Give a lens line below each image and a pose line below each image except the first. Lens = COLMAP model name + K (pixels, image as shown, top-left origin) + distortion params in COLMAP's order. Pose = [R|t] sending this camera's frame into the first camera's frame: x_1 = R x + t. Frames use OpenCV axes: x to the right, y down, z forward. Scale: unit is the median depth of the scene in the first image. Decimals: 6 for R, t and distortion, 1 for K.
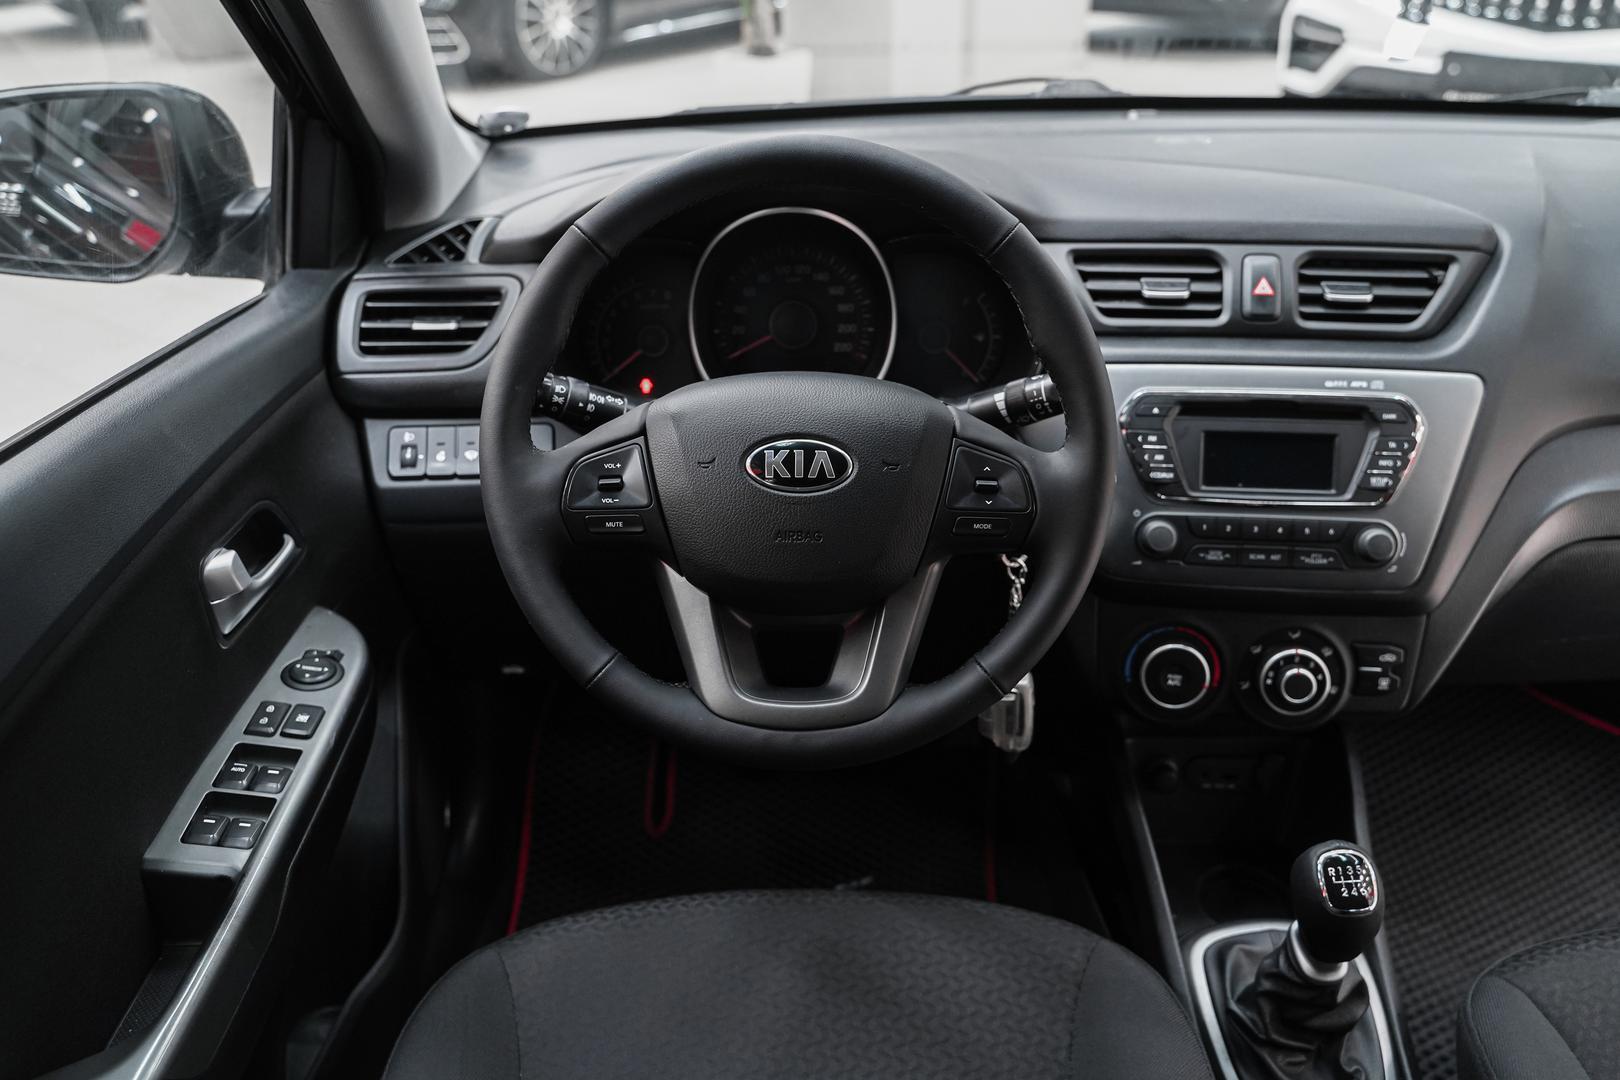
lens RADIAL K [[1435.4, 0, 810.0], [0, 1435.4, 540.0], [0, 0, 1]] dist [-0.020443, -0.003042]
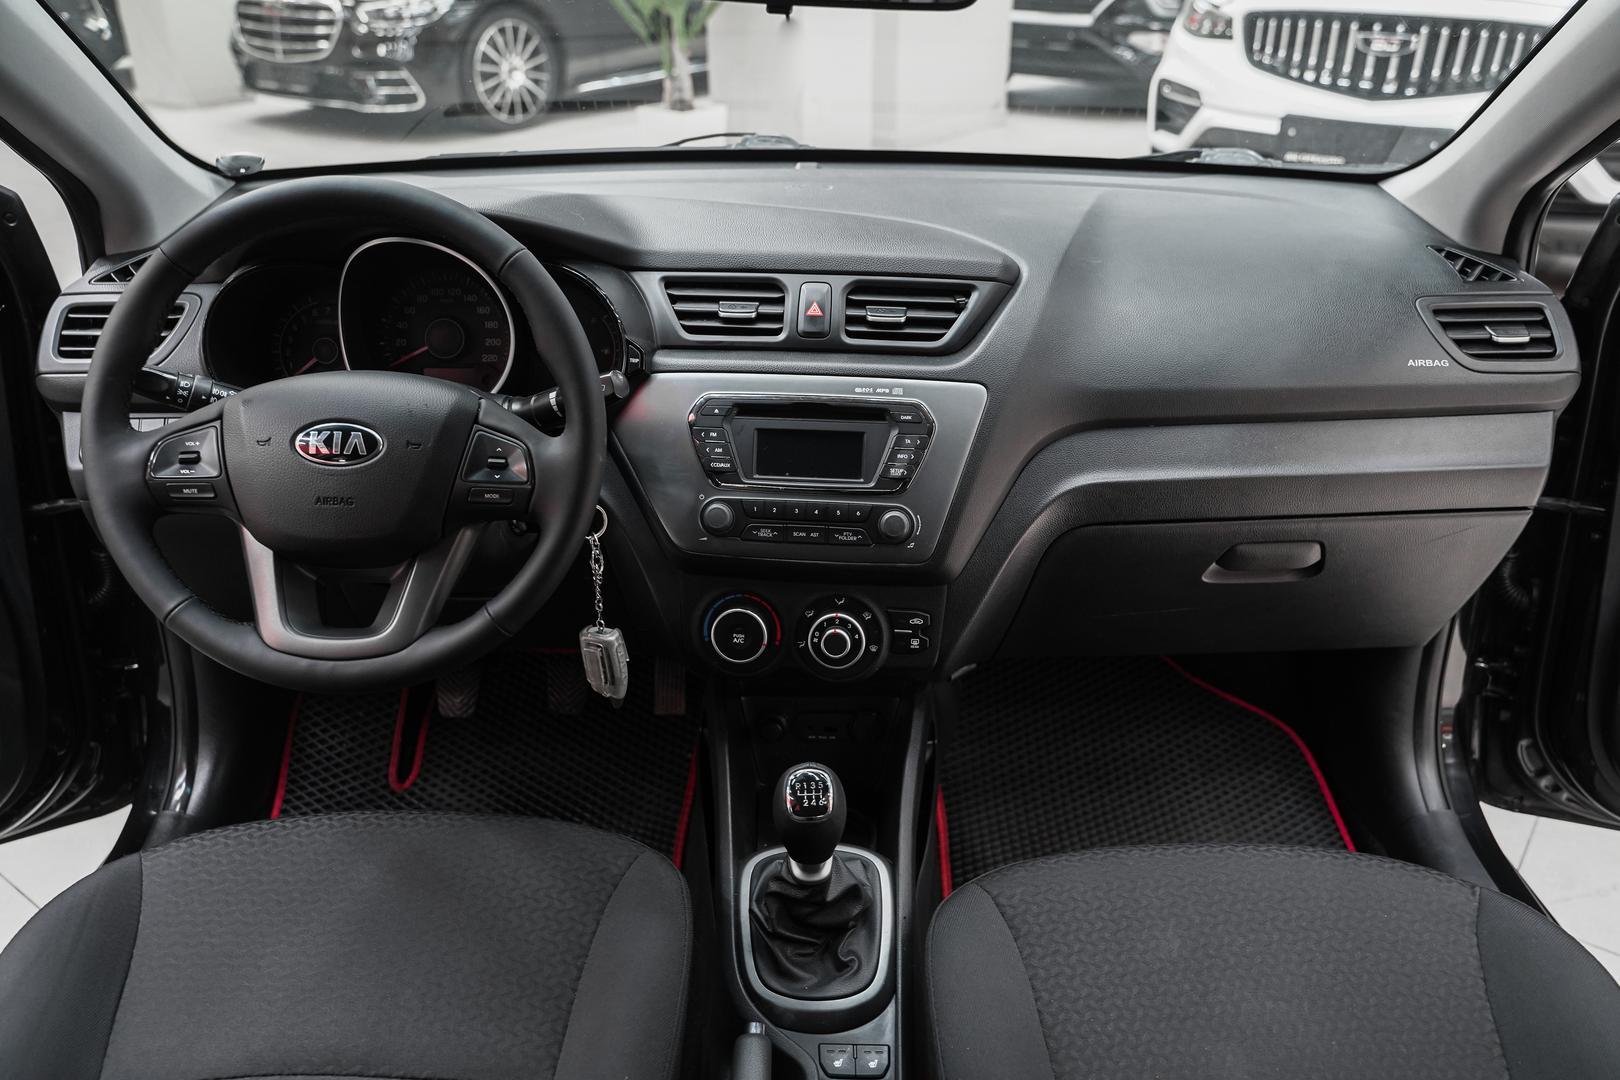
lens RADIAL K [[1365.4, 0, 816.8], [0, 1365.4, 544.8], [0, 0, 1]] dist [-0.026345, 0.004794]
pose [[0.999802, 0.010715, 0.016766, 0.301316], [-0.010431, 0.999802, -0.016940, 0.038972], [-0.016944, 0.016761, 0.999716, -0.134666]]
